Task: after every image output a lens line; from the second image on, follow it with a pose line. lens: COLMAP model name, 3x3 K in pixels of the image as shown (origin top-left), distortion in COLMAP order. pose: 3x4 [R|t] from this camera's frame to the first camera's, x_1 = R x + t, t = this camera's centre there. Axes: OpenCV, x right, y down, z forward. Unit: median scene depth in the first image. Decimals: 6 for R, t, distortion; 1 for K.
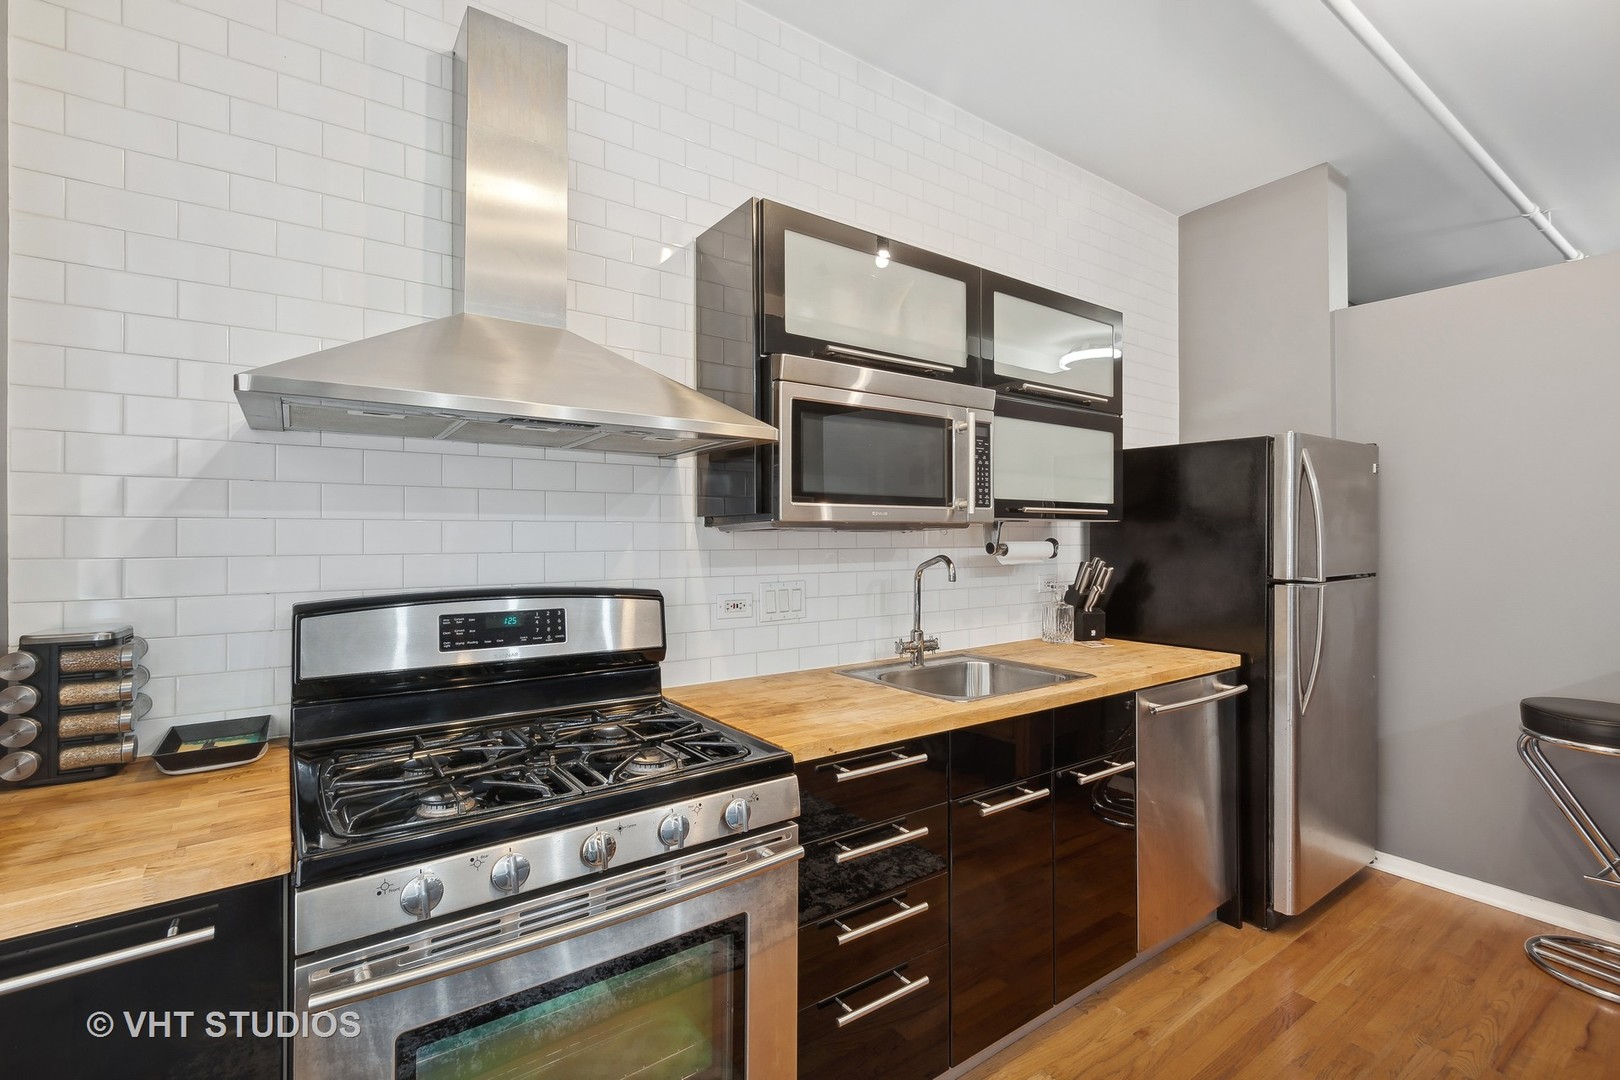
lens RADIAL K [[724.0, 0, 809.6], [0, 724.0, 535.4], [0, 0, 1]] dist [0.017568, 0.000286]
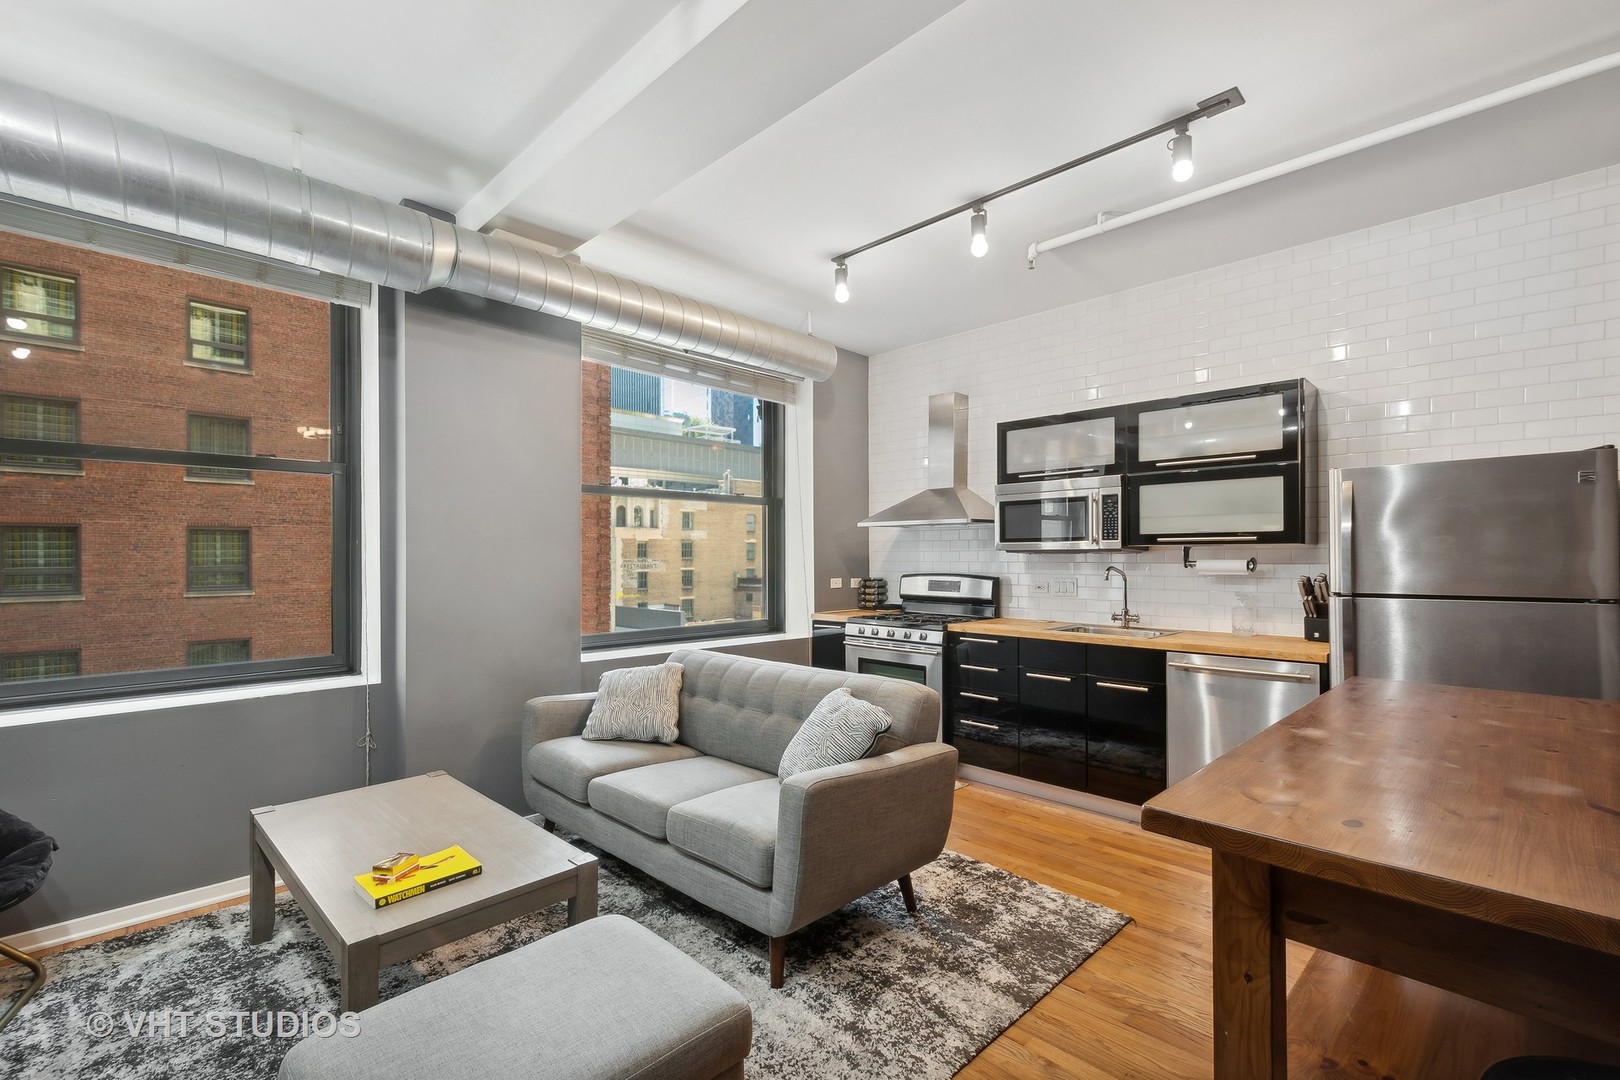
lens RADIAL K [[724.0, 0, 813.4], [0, 724.0, 549.7], [0, 0, 1]] dist [0.017568, 0.000286]
pose [[0.168339, -0.011011, -0.985668, 2.021978], [-0.001349, 0.999934, -0.011401, 0.008235], [0.985728, 0.003249, 0.168313, -0.056186]]
